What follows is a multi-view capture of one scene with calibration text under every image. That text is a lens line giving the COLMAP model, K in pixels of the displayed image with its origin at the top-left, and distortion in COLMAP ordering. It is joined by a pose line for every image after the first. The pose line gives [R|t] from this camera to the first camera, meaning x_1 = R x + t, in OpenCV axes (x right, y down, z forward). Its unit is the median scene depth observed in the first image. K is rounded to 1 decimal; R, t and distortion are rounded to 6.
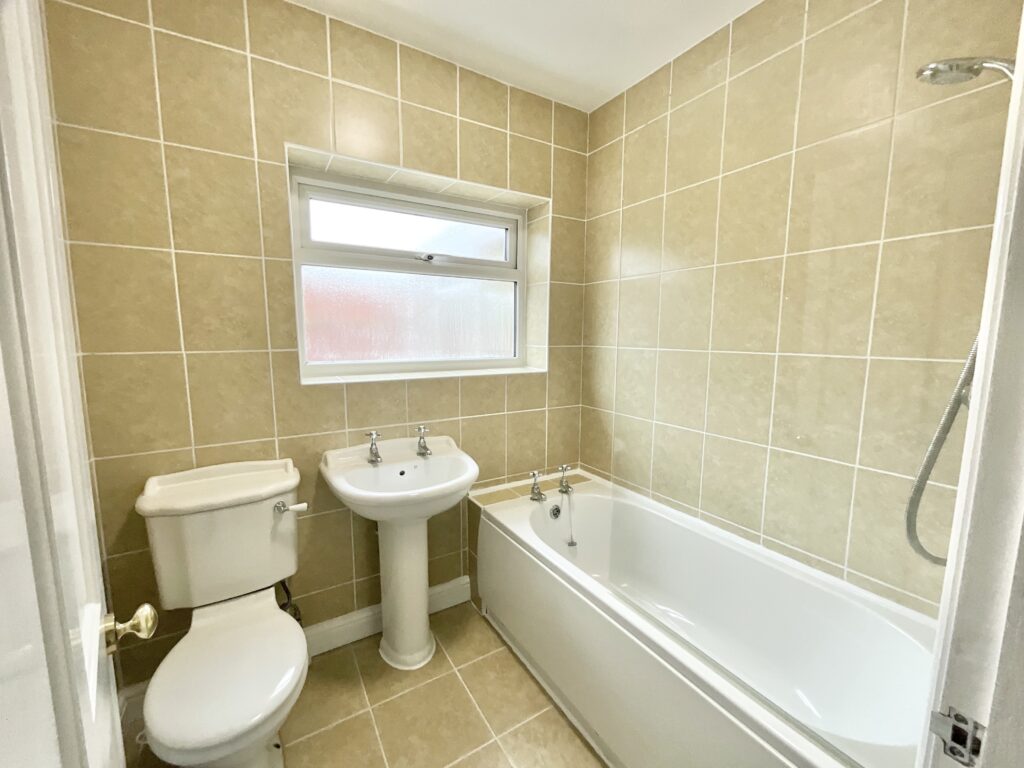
lens RADIAL K [[413.2, 0, 511.8], [0, 413.2, 386.1], [0, 0, 1]] dist [-0.000677, 0.000138]
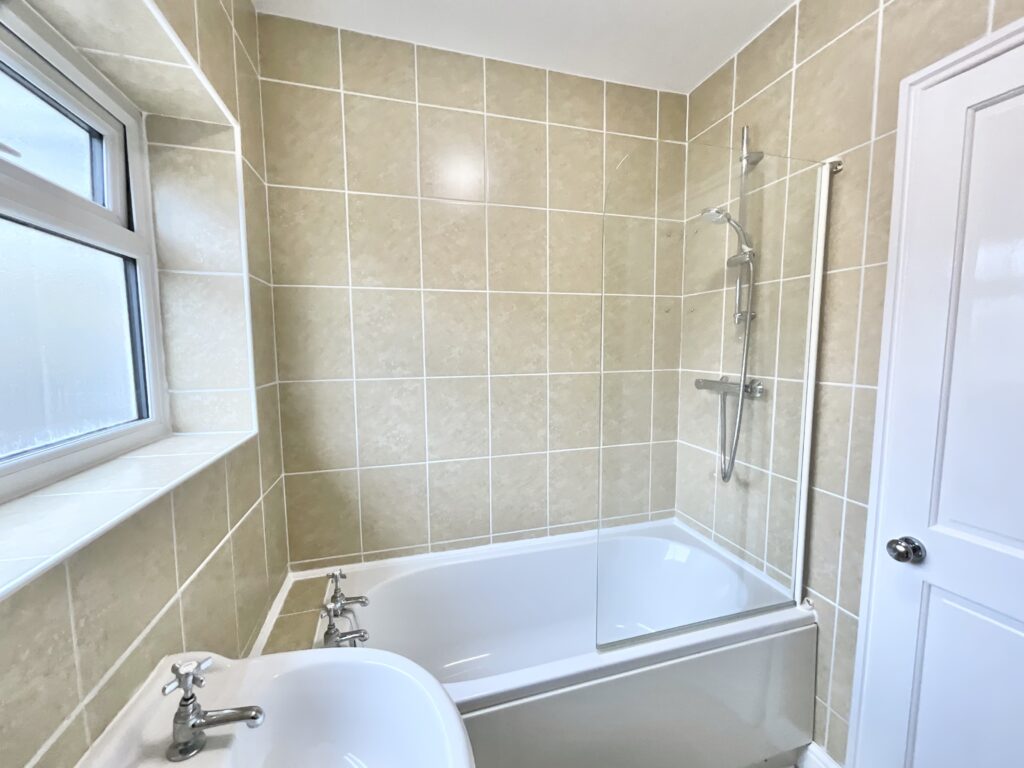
lens RADIAL K [[413.2, 0, 511.8], [0, 413.2, 386.1], [0, 0, 1]] dist [-0.000677, 0.000138]
pose [[0.268139, -0.099703, 0.958207, -0.427619], [0.132018, 0.989050, 0.065969, -0.107587], [-0.954292, 0.108812, 0.278365, 0.608537]]
